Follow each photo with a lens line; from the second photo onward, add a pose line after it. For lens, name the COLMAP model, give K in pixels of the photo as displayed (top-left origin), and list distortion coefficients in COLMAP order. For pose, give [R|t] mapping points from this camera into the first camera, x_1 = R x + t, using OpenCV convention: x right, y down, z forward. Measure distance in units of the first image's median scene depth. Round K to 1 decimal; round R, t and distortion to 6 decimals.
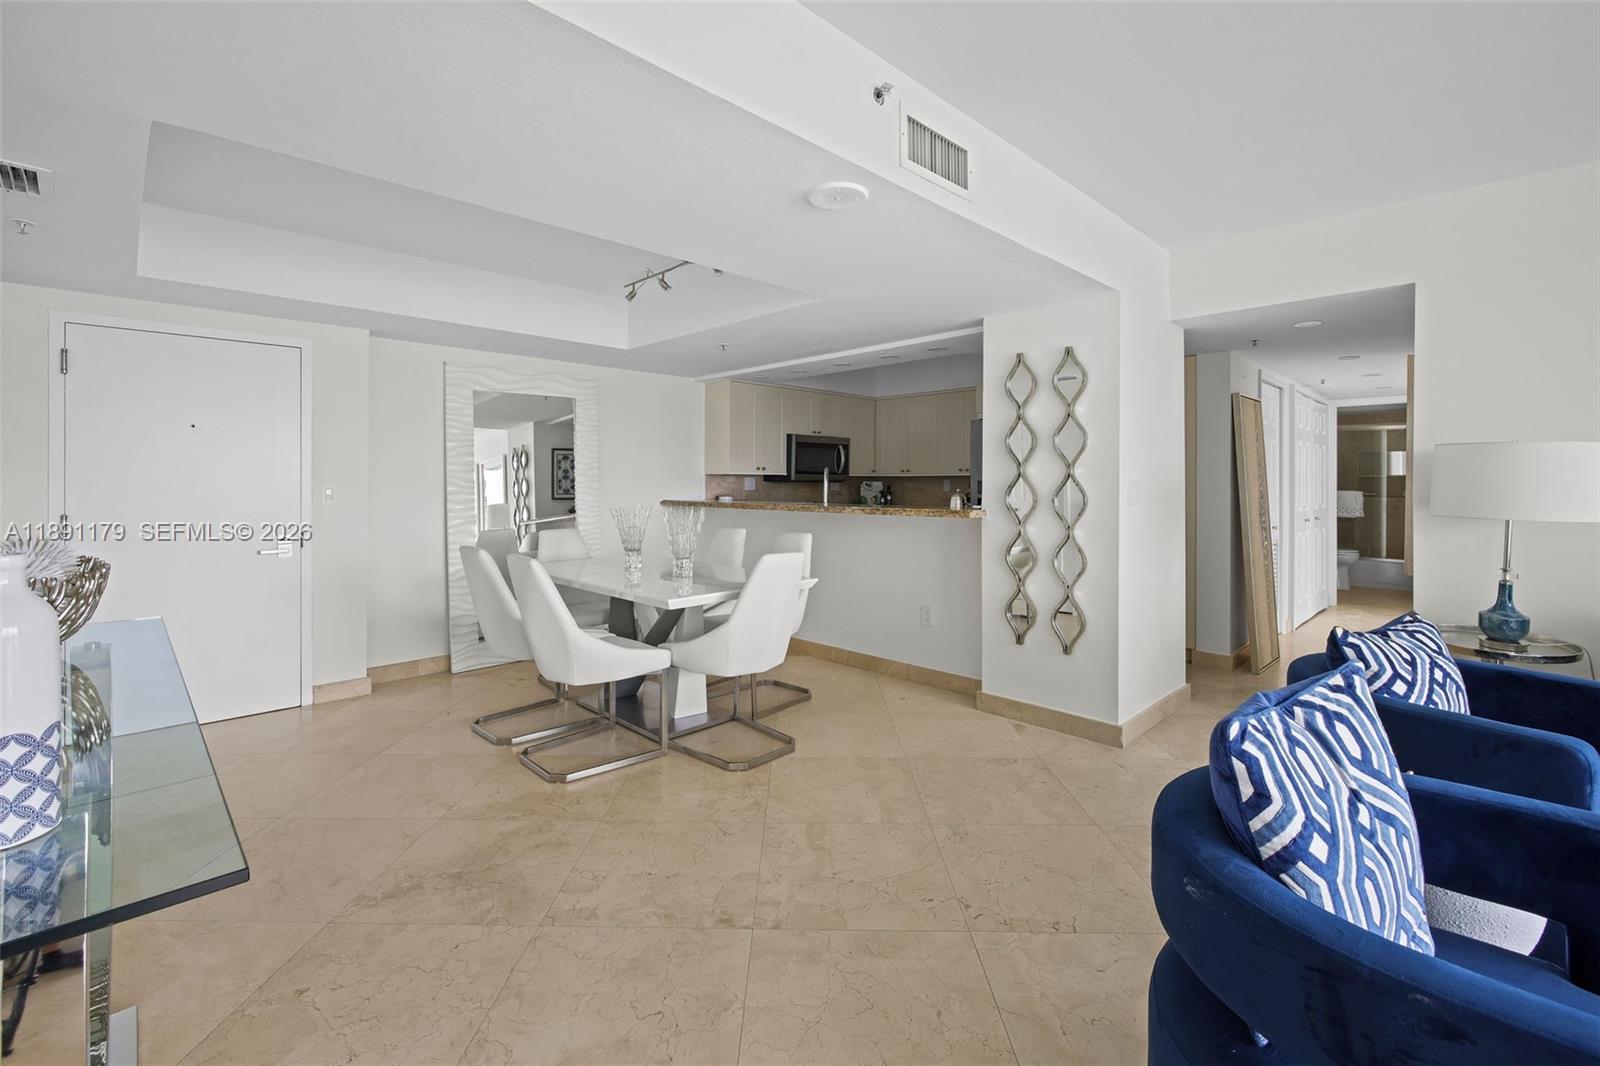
lens RADIAL K [[697.7, 0, 796.3], [0, 697.7, 478.4], [0, 0, 1]] dist [-0.002276, -0.000396]
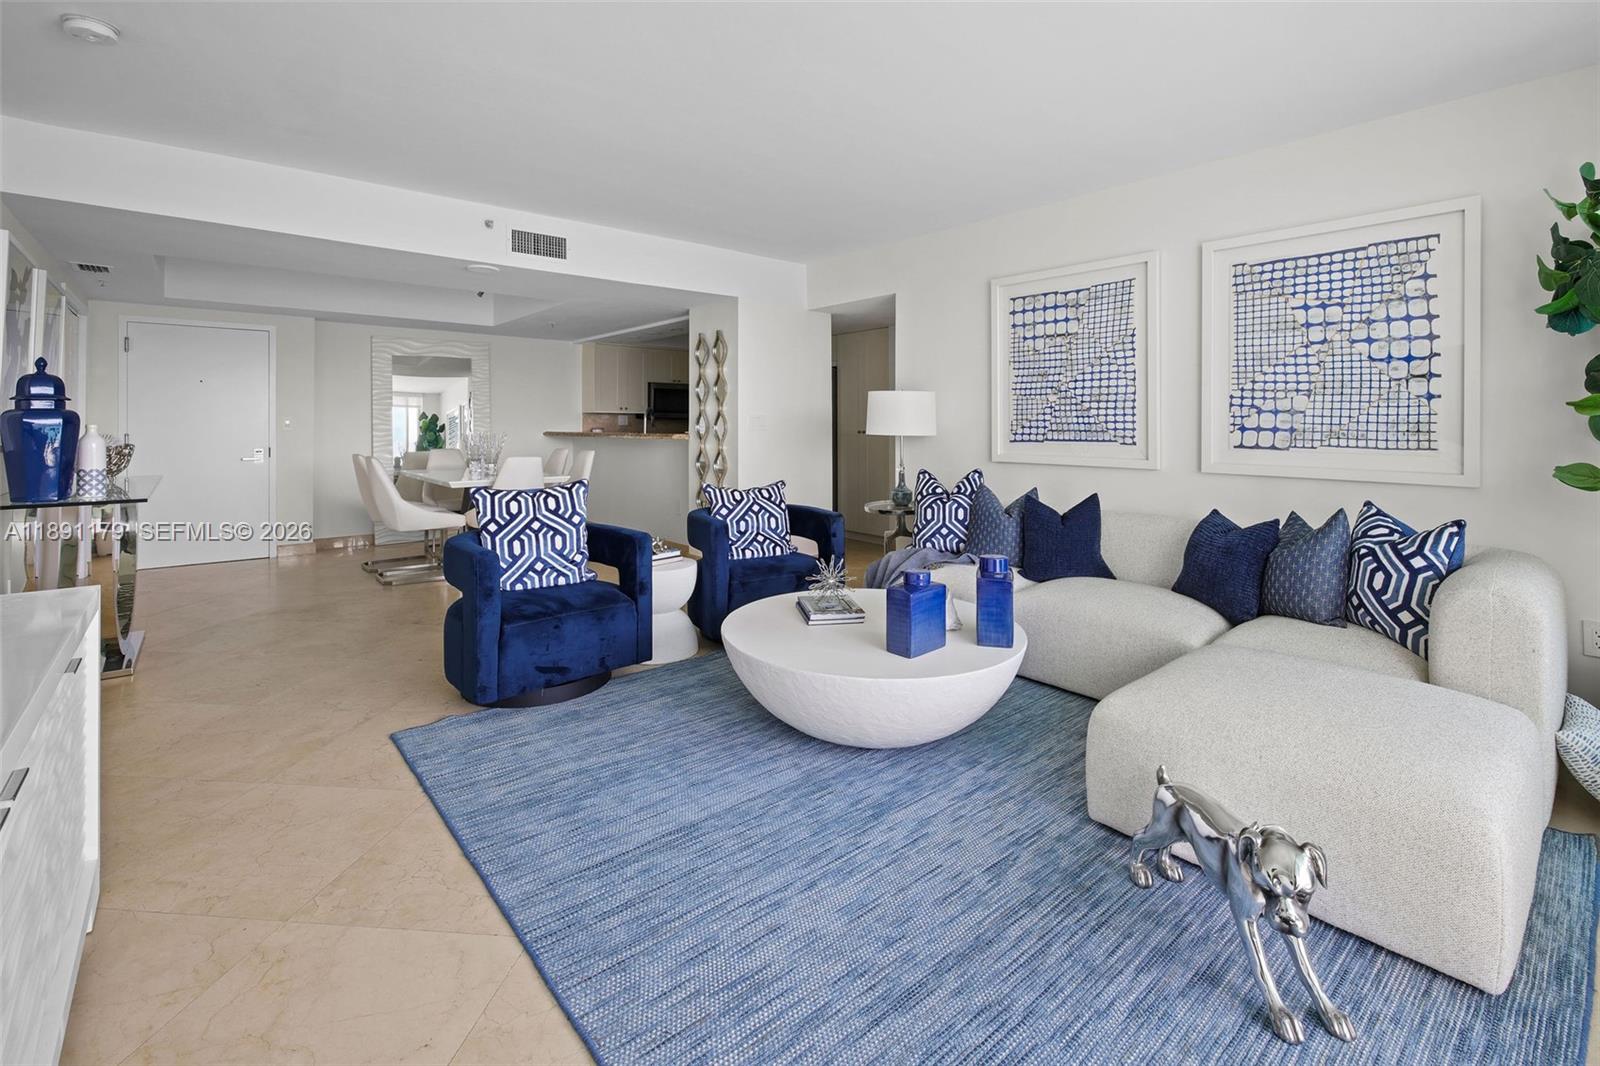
lens RADIAL K [[713.7, 0, 801.6], [0, 713.7, 420.1], [0, 0, 1]] dist [-0.000617, 0.000057]
pose [[0.997561, 0.001746, -0.069776, 0.814255], [-0.001866, 0.999997, -0.001654, 0.020379], [0.069773, 0.001780, 0.997561, -0.712486]]
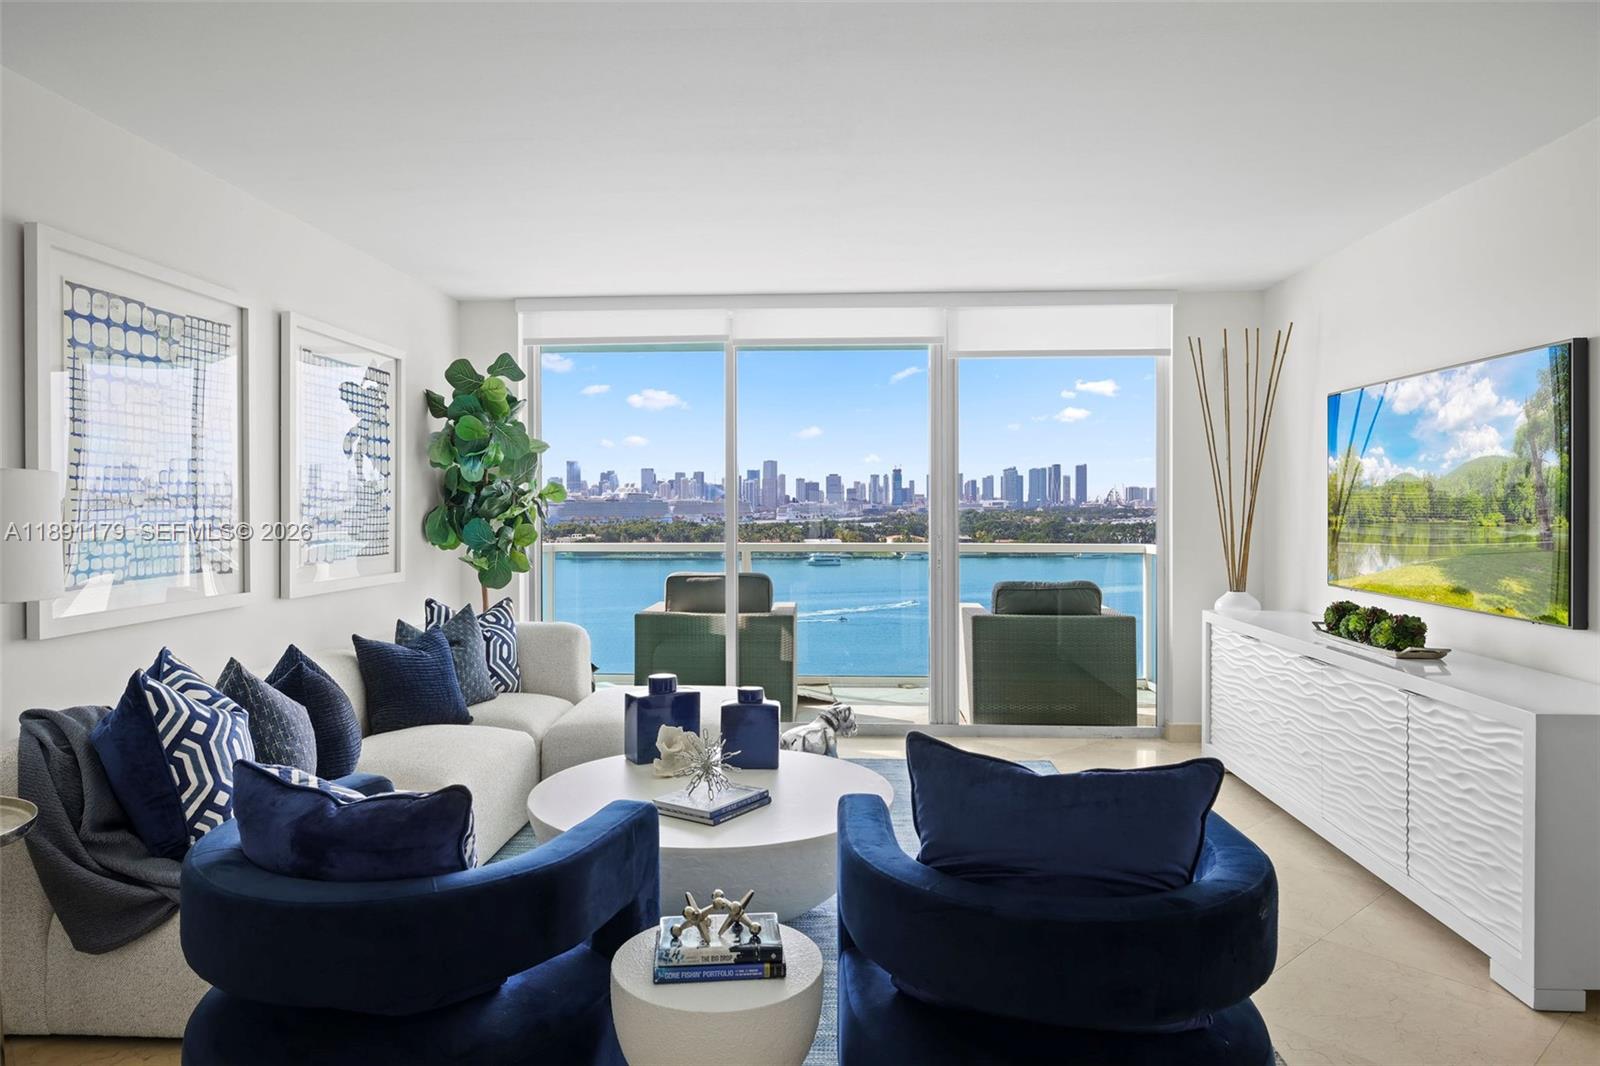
lens RADIAL K [[1008.9, 0, 794.9], [0, 1008.9, 512.5], [0, 0, 1]] dist [-0.000720, -0.002172]
pose [[-0.676899, -0.006202, 0.736050, -0.058713], [-0.002683, 0.999979, 0.005958, -0.021377], [-0.736071, 0.002058, -0.676901, 0.965511]]
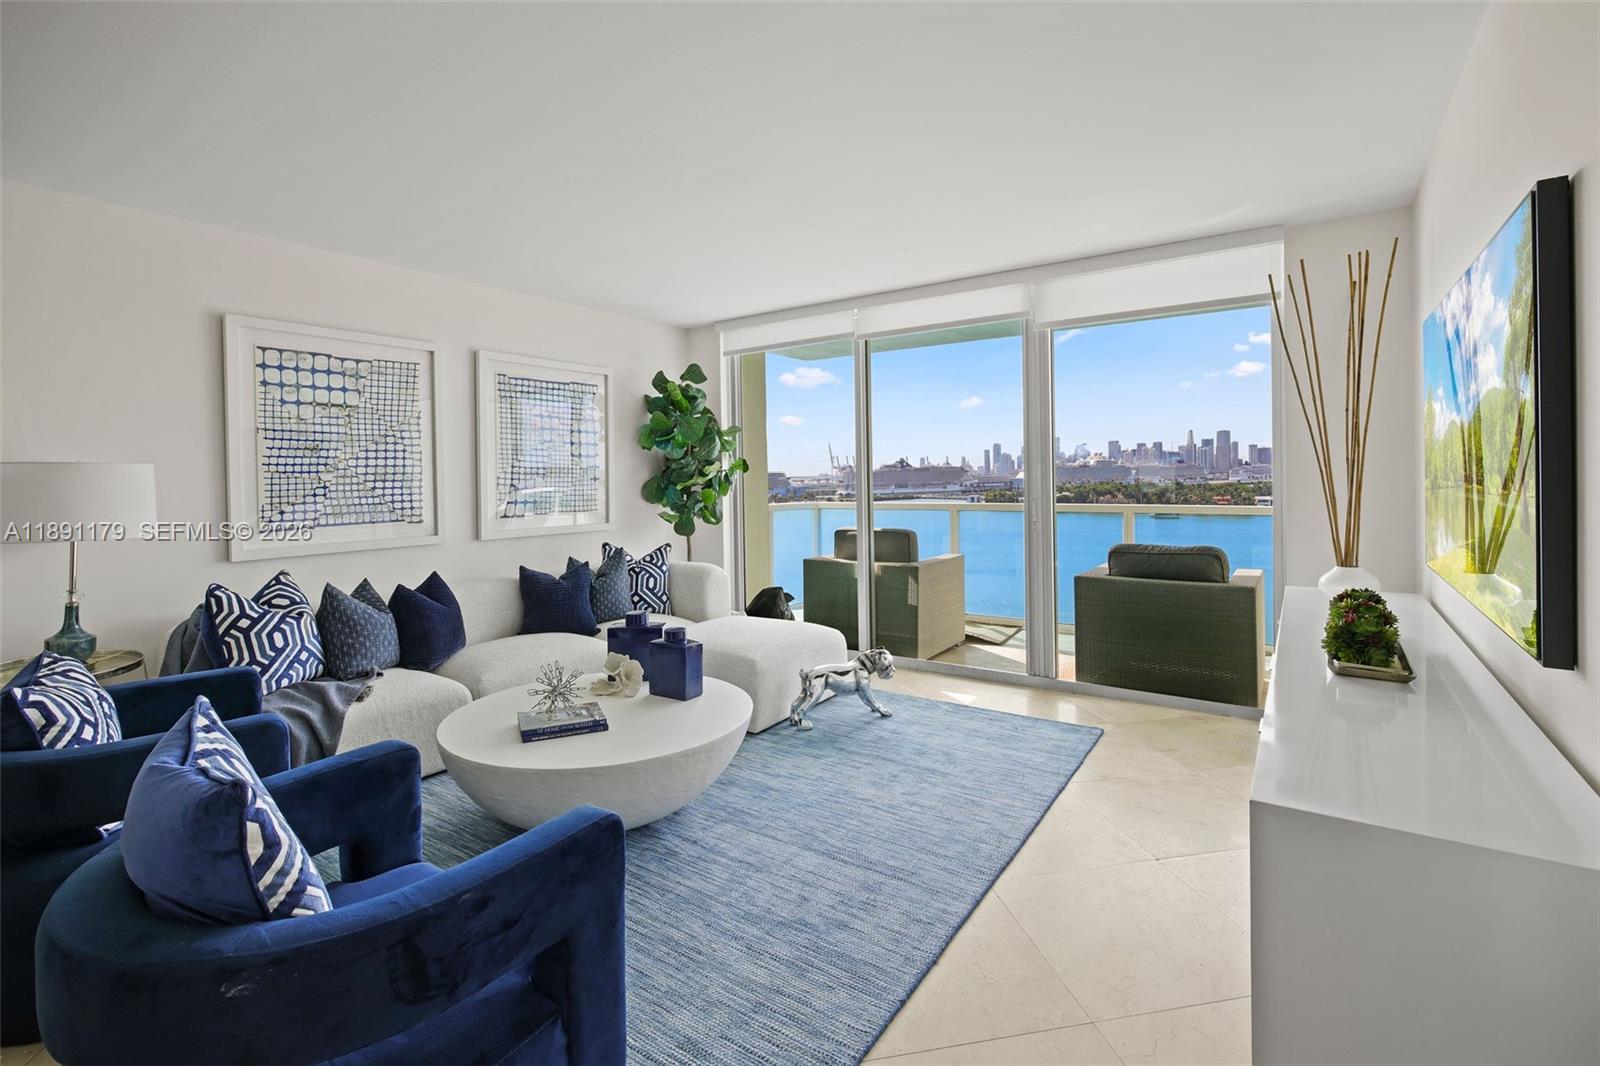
lens RADIAL K [[729.1, 0, 804.2], [0, 729.1, 479.9], [0, 0, 1]] dist [-0.003073, -0.000232]
pose [[-0.189470, -0.005202, 0.981873, -0.181638], [0.012719, 0.999889, 0.007752, -0.020962], [-0.981804, 0.013958, -0.189383, 0.177350]]
